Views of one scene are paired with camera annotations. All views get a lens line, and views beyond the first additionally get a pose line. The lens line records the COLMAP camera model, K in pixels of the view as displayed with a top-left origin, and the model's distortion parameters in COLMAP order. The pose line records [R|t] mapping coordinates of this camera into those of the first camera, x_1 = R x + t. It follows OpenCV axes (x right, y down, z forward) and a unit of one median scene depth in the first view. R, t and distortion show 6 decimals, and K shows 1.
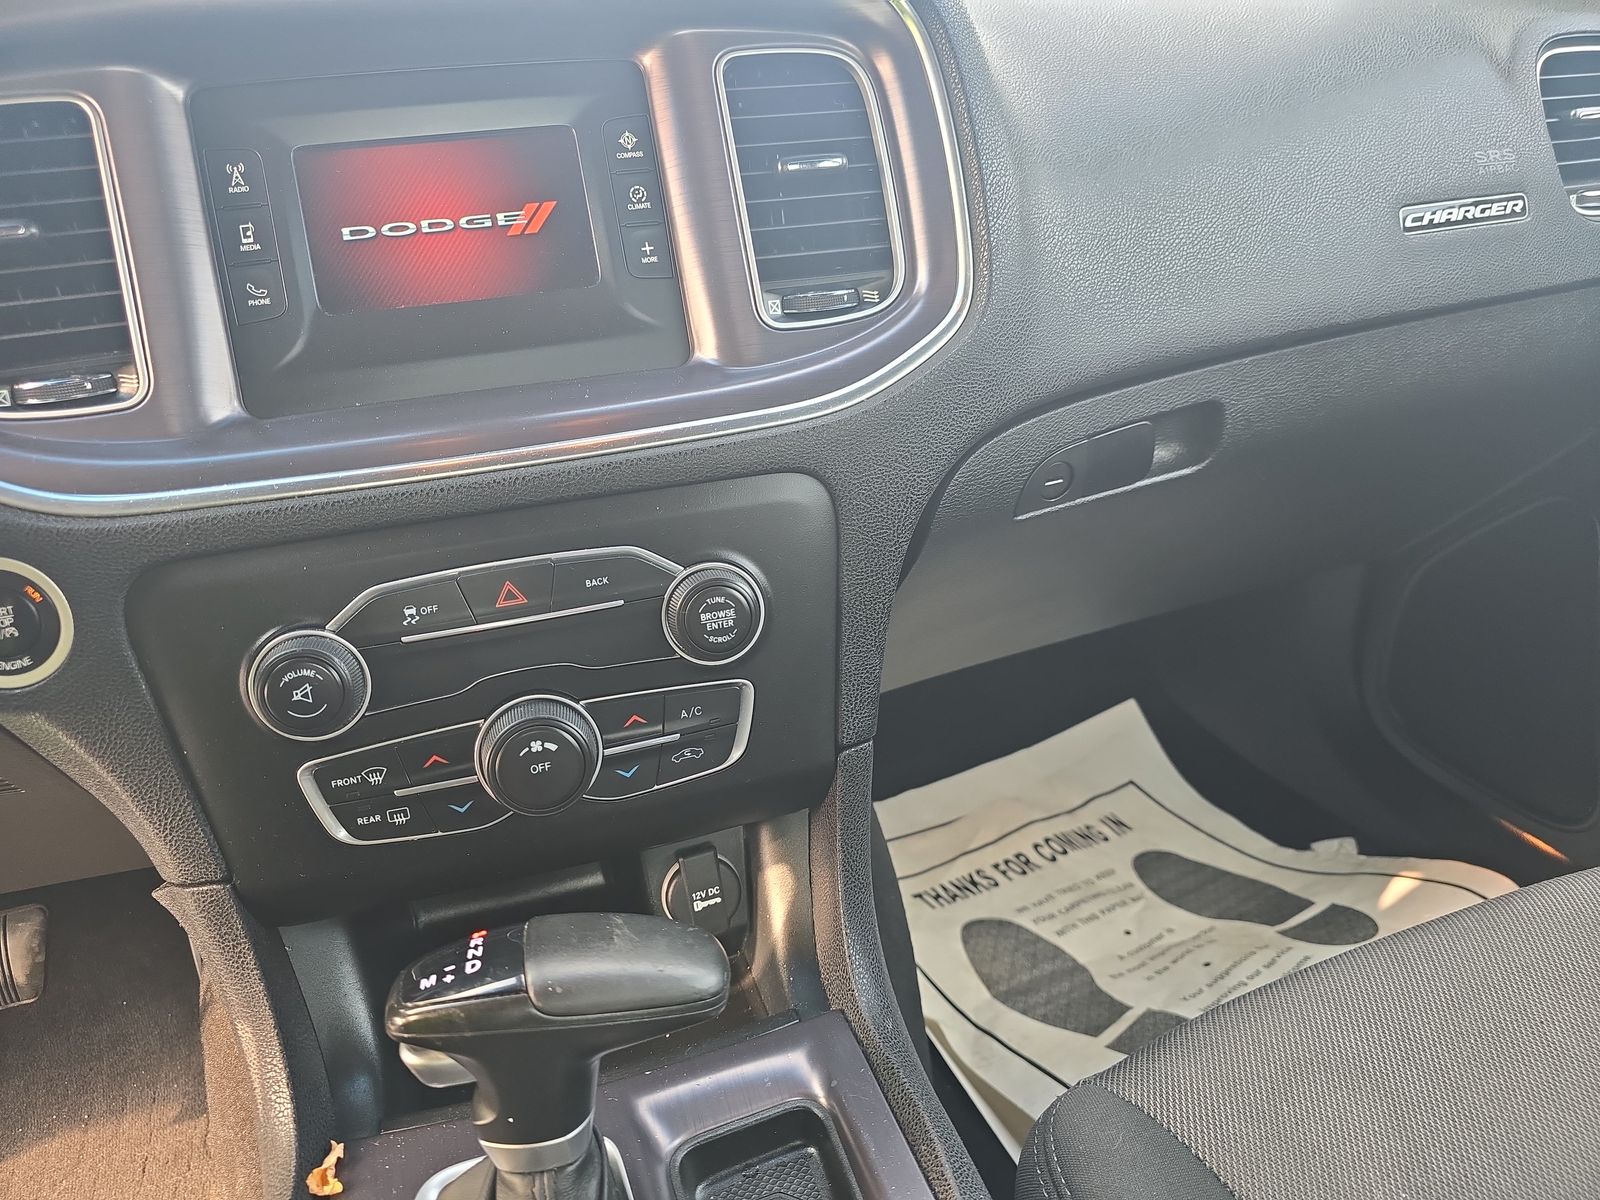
lens RADIAL K [[1082.0, 0, 799.6], [0, 1082.0, 601.8], [0, 0, 1]] dist [-0.005707, -0.001818]
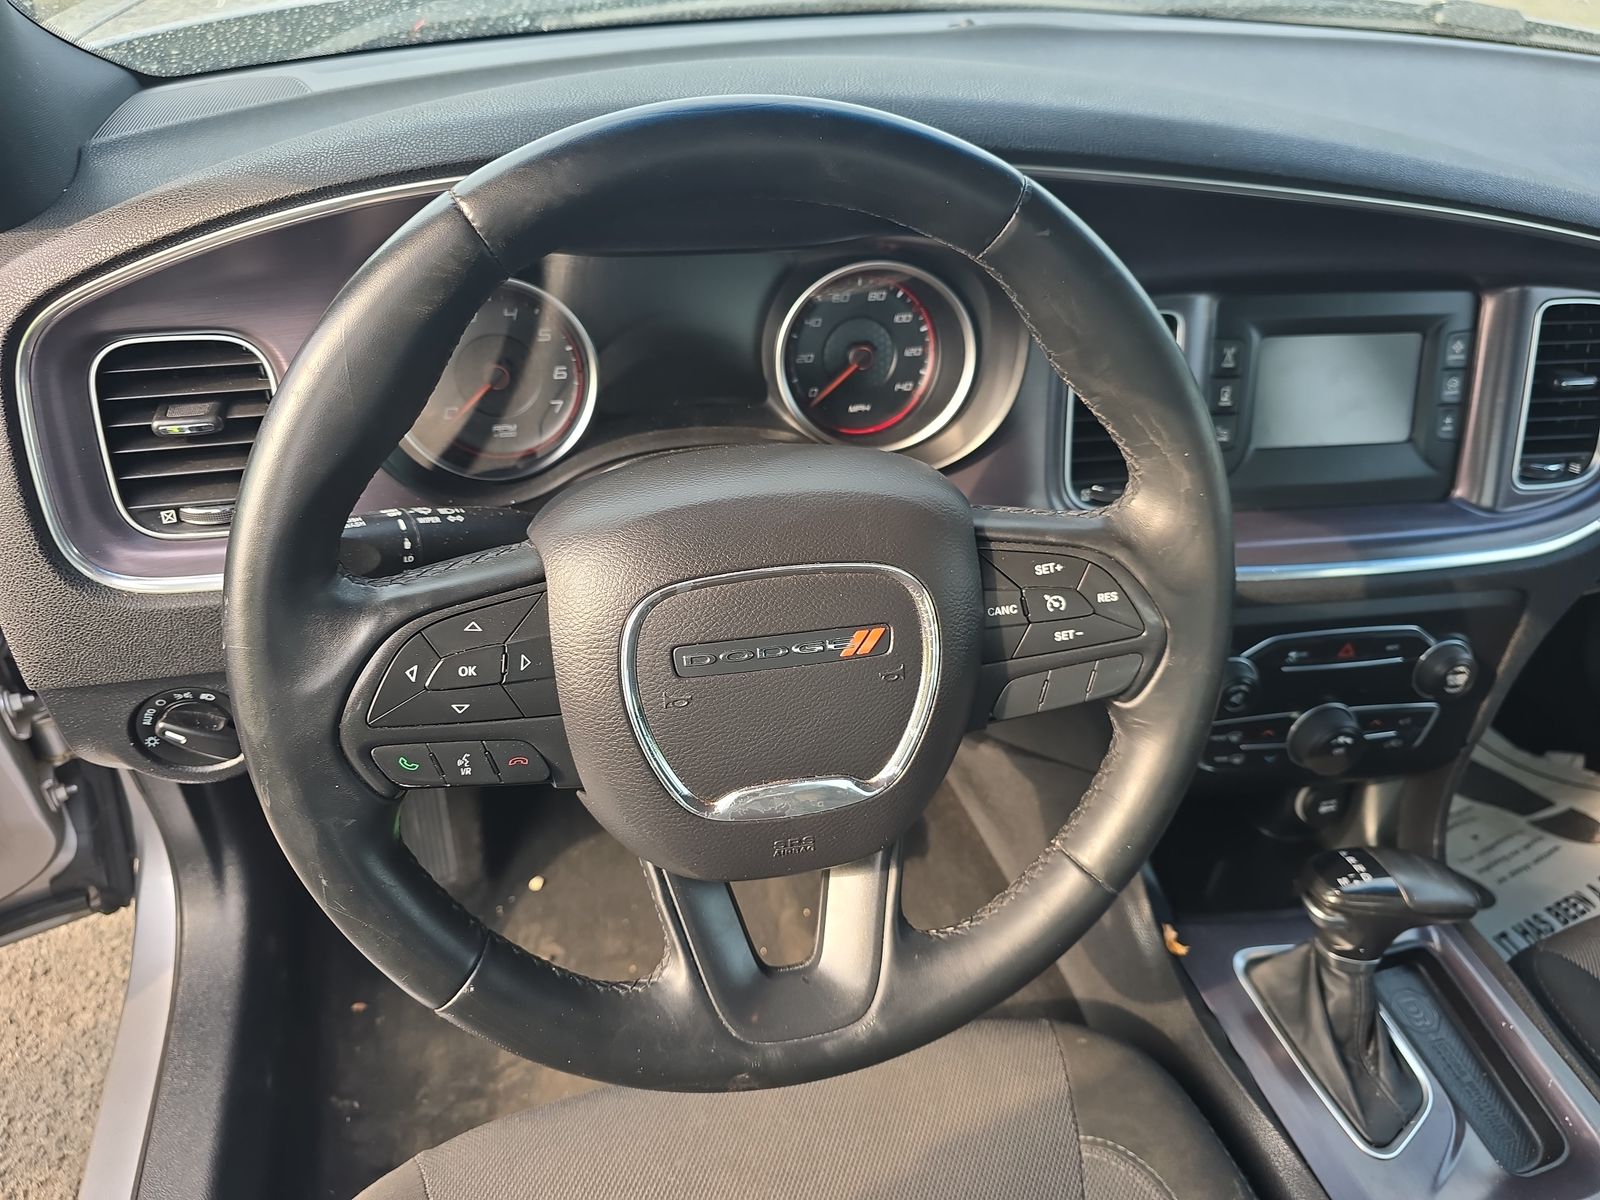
lens RADIAL K [[1082.0, 0, 801.9], [0, 1082.0, 597.7], [0, 0, 1]] dist [-0.005707, -0.001818]
pose [[0.987270, 0.158986, -0.004551, -0.513832], [-0.152486, 0.954269, 0.257136, -0.178852], [0.045224, -0.253168, 0.966365, -0.289270]]
